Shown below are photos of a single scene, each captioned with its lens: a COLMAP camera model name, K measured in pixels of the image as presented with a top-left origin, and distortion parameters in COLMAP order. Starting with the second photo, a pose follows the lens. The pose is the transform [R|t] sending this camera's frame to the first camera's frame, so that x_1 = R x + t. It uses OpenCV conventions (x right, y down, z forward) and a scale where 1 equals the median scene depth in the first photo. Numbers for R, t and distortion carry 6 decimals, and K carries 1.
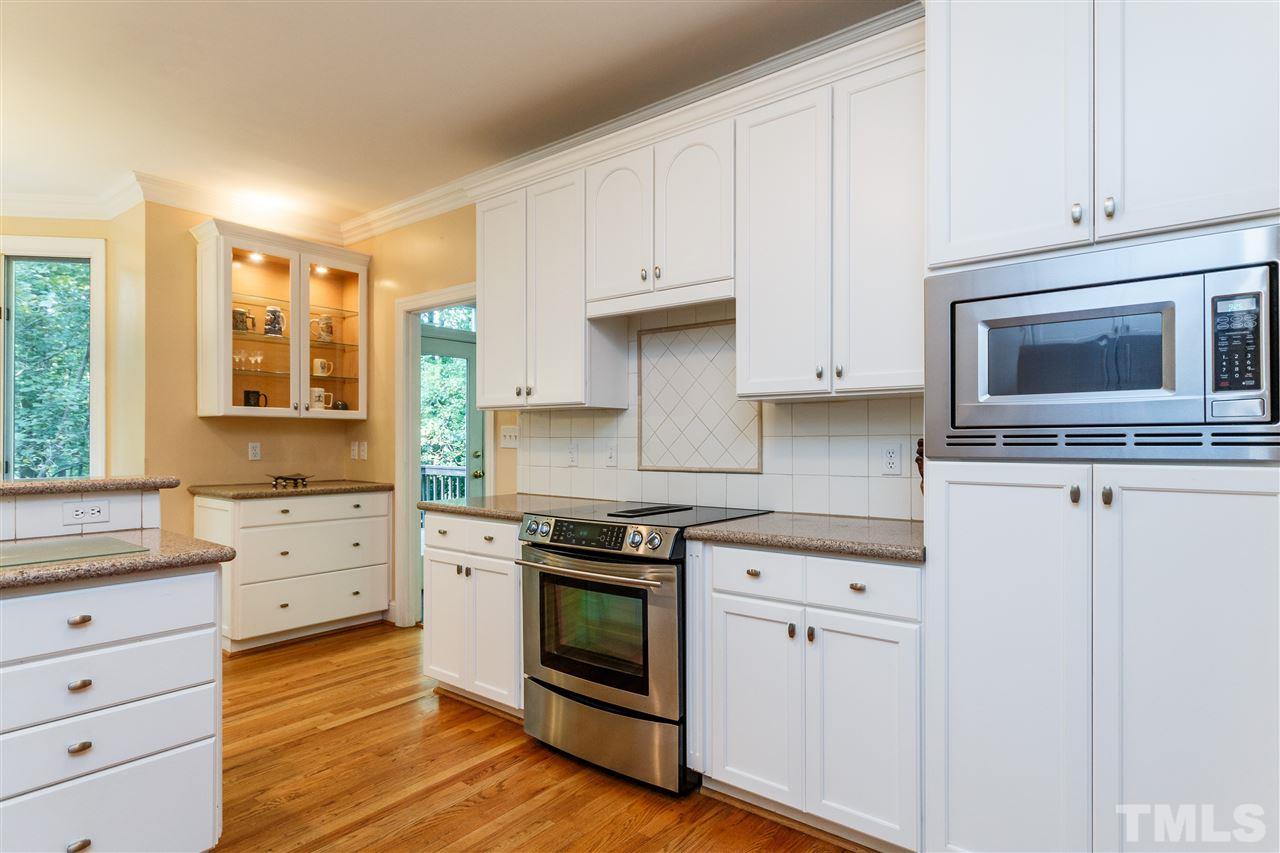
lens RADIAL K [[672.5, 0, 640.7], [0, 672.5, 439.5], [0, 0, 1]] dist [0.005130, 0.000769]
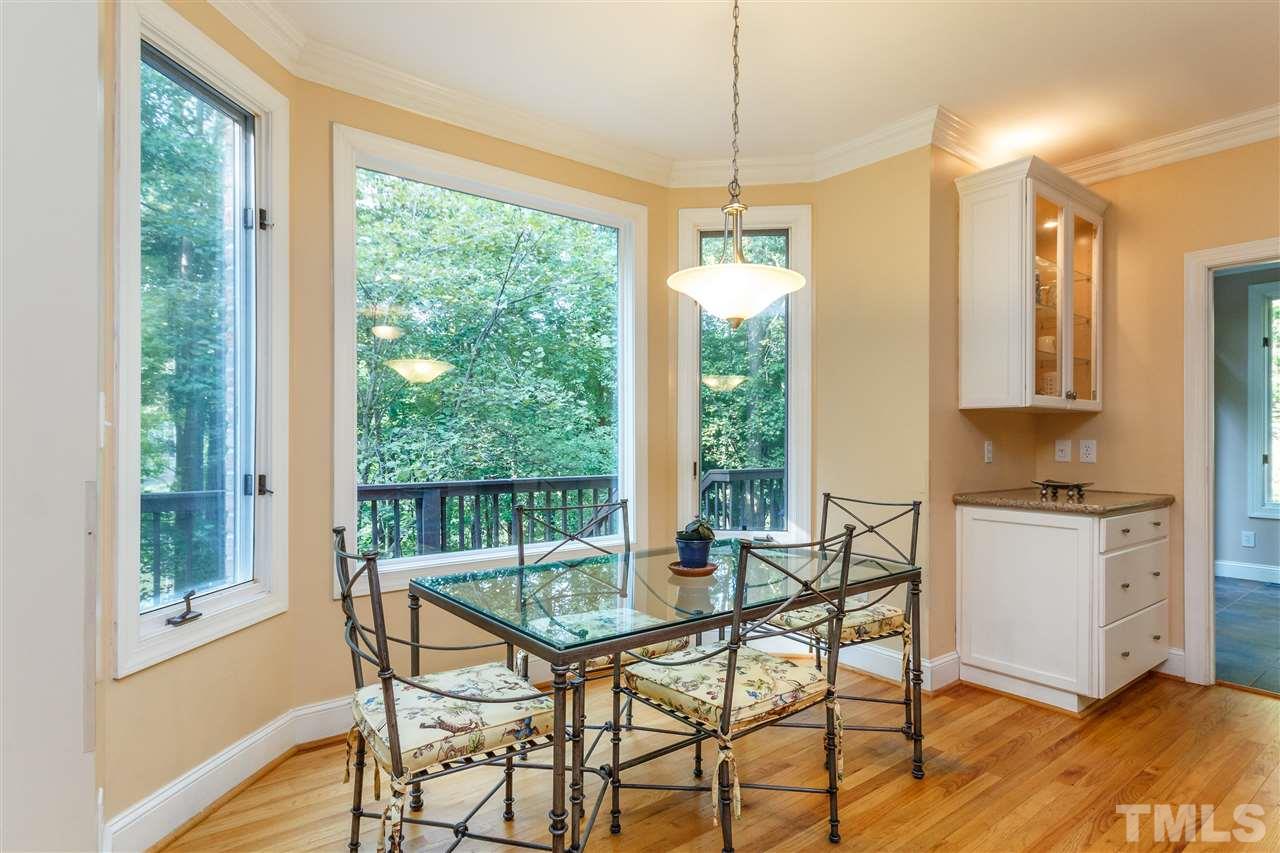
lens RADIAL K [[672.5, 0, 640.7], [0, 672.5, 439.5], [0, 0, 1]] dist [0.005130, 0.000769]
pose [[0.968480, 0.003044, -0.249071, -0.767551], [-0.002083, 0.999989, 0.004123, 0.000422], [0.249081, -0.003474, 0.968476, 0.107078]]
